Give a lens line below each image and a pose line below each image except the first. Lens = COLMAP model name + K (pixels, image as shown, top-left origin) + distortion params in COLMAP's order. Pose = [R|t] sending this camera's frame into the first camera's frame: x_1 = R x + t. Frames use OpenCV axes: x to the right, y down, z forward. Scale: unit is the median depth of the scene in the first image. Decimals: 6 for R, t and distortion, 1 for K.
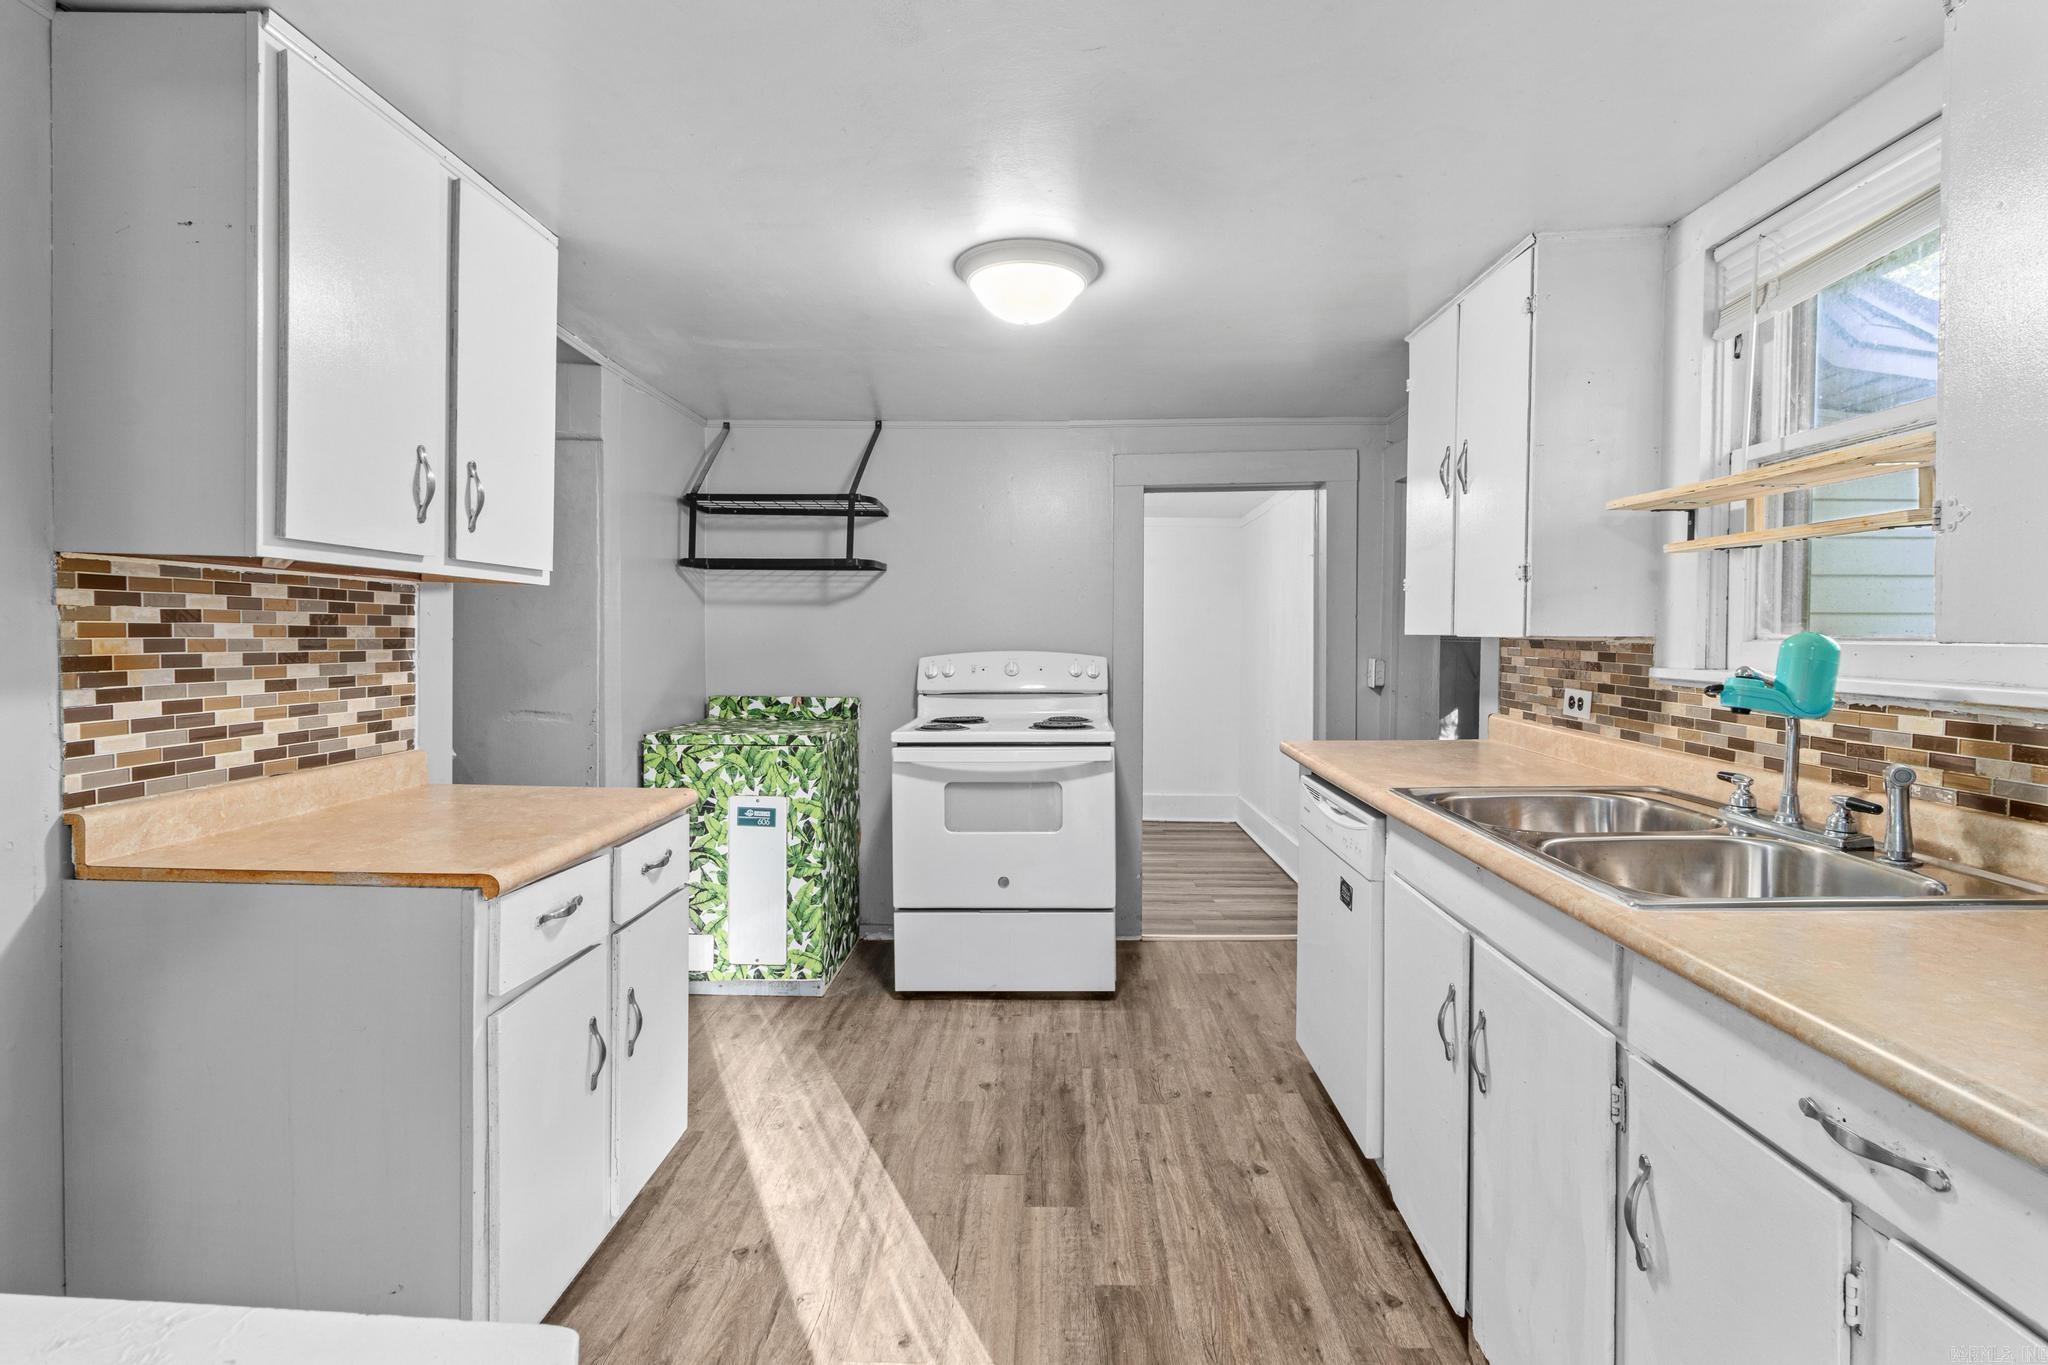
lens RADIAL K [[957.3, 0, 1041.3], [0, 957.3, 653.3], [0, 0, 1]] dist [0.000581, 0.000180]
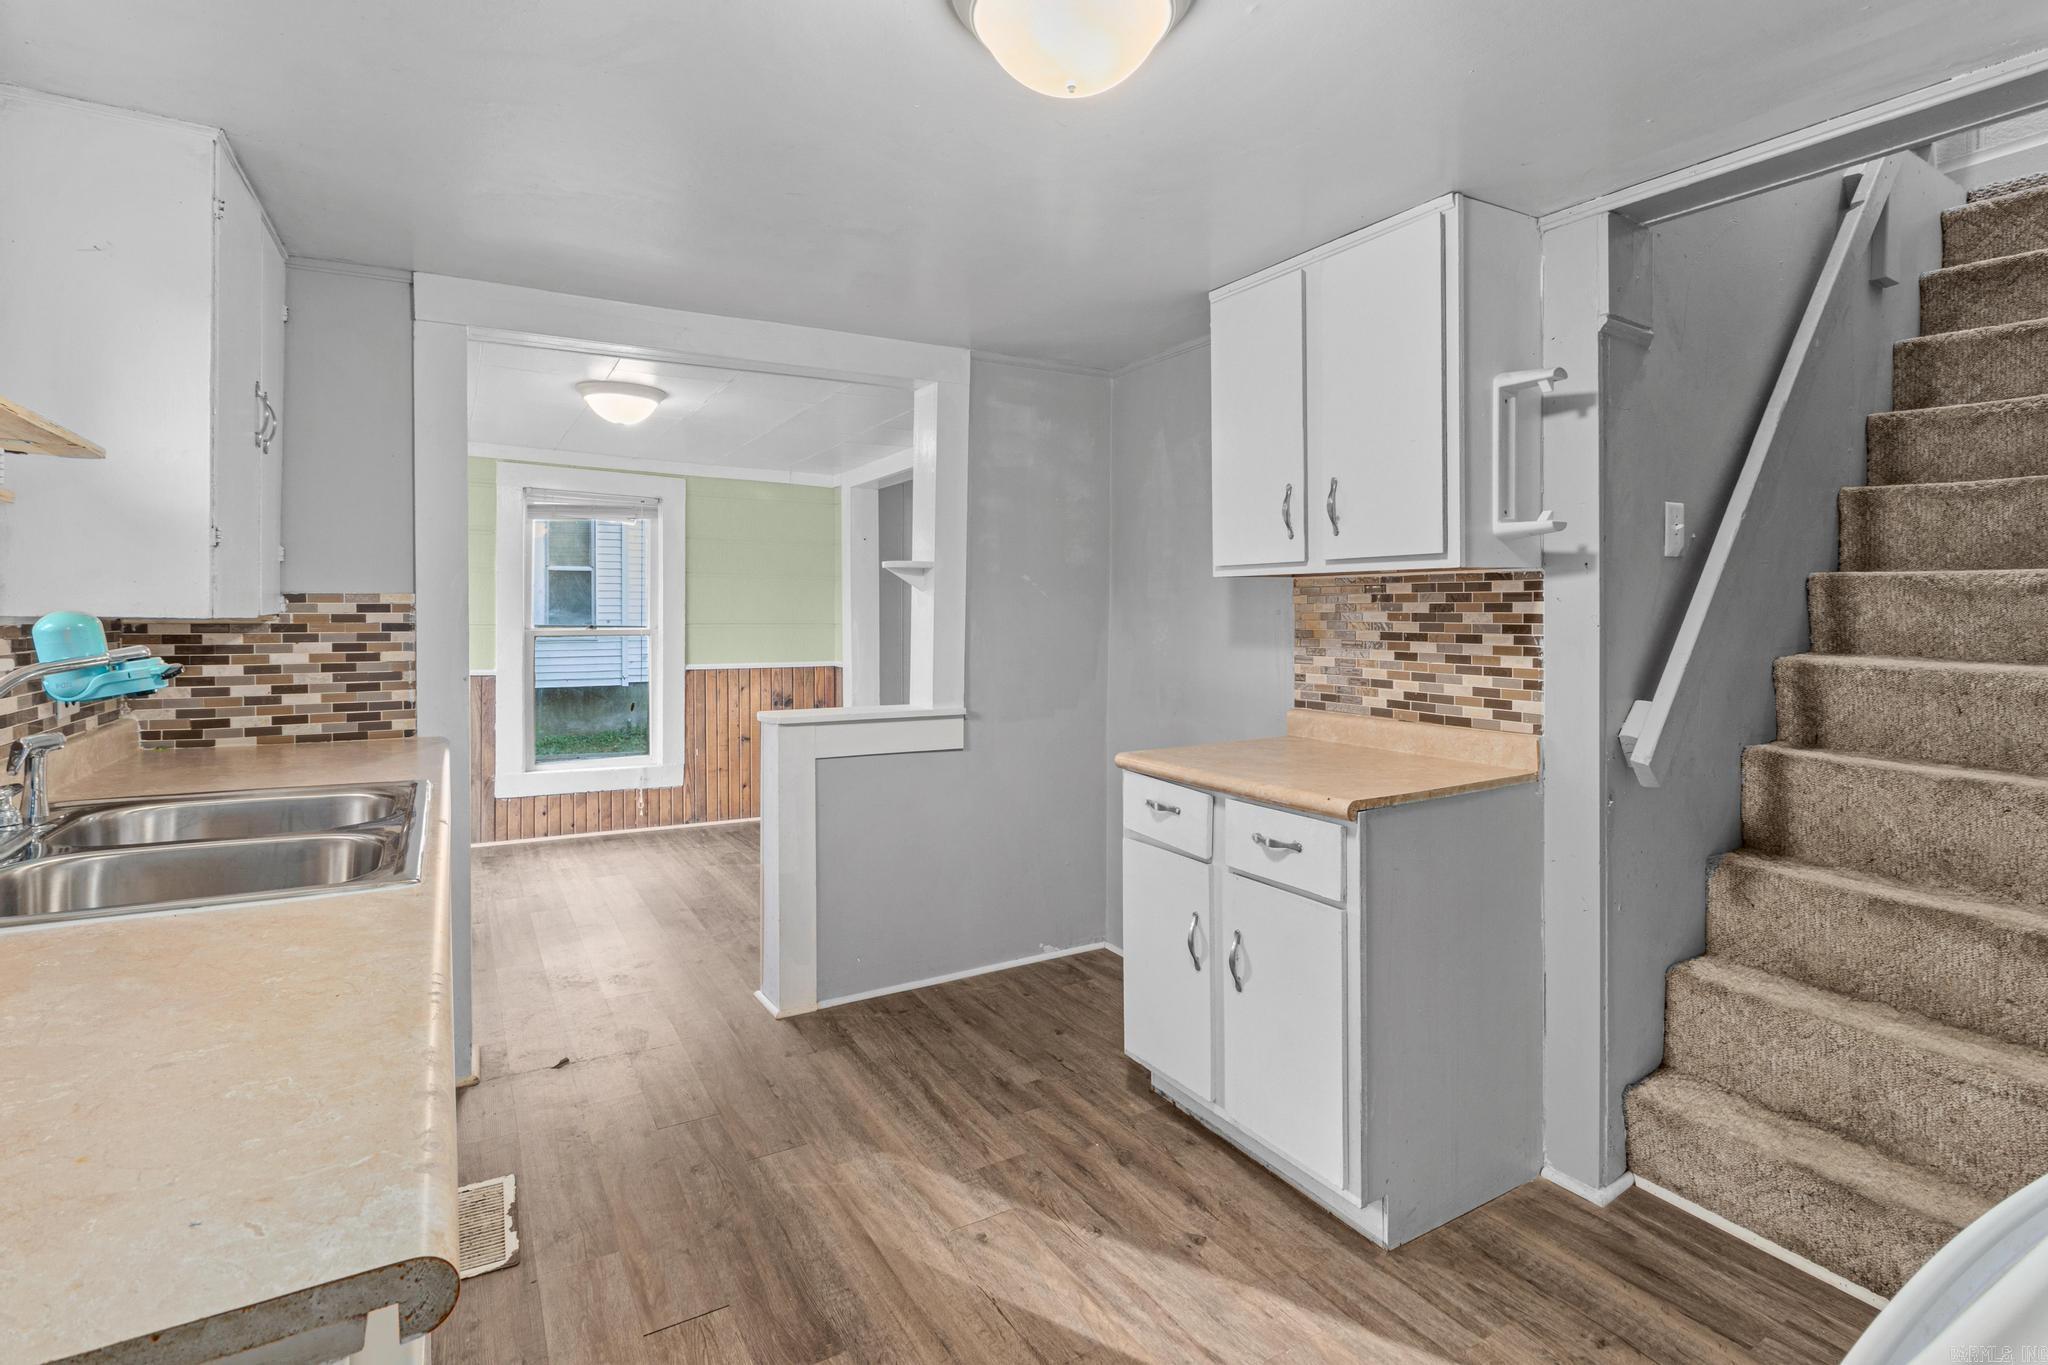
lens RADIAL K [[973.9, 0, 1029.4], [0, 973.9, 601.7], [0, 0, 1]] dist [0.000236, 0.000061]
pose [[-0.849315, -0.000425, -0.527886, 0.372978], [-0.005660, 0.999950, 0.008301, -0.049553], [0.527855, 0.010038, -0.849275, 1.758837]]
